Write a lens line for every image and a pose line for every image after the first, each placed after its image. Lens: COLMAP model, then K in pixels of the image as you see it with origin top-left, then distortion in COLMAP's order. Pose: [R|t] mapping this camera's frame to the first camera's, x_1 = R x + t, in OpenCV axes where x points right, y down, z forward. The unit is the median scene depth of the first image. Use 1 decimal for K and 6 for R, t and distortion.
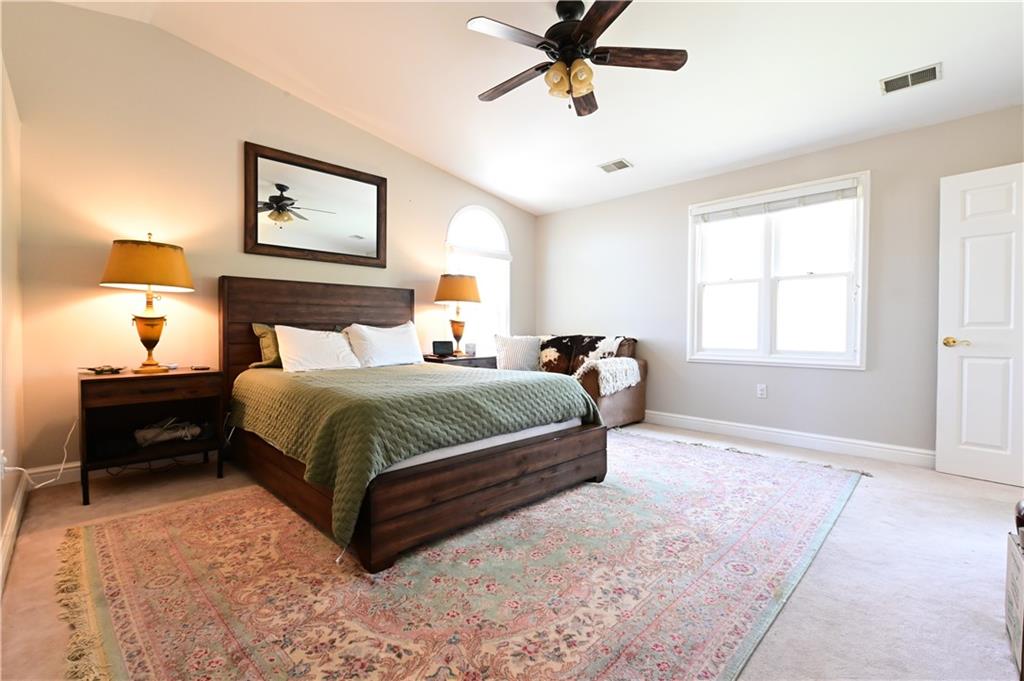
lens RADIAL K [[449.5, 0, 519.7], [0, 449.5, 336.4], [0, 0, 1]] dist [-0.001960, 0.000084]
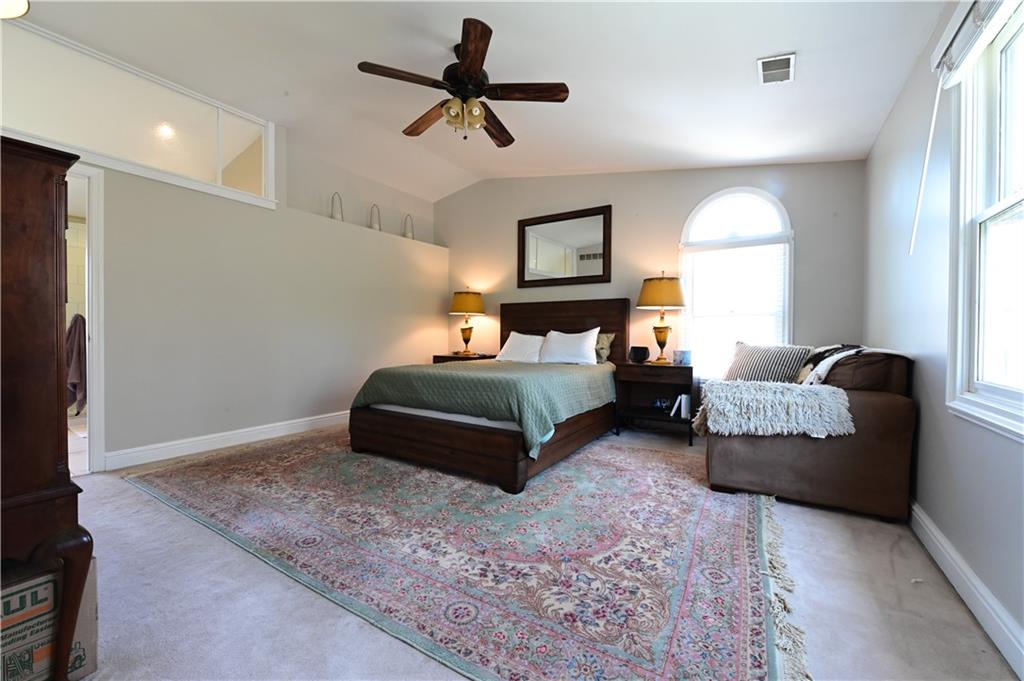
lens RADIAL K [[409.3, 0, 514.9], [0, 409.3, 337.0], [0, 0, 1]] dist [-0.002167, -0.000040]
pose [[0.208795, 0.006358, -0.977939, 1.038588], [-0.023616, 0.999720, 0.001457, -0.010154], [0.977674, 0.022791, 0.208886, 0.825781]]
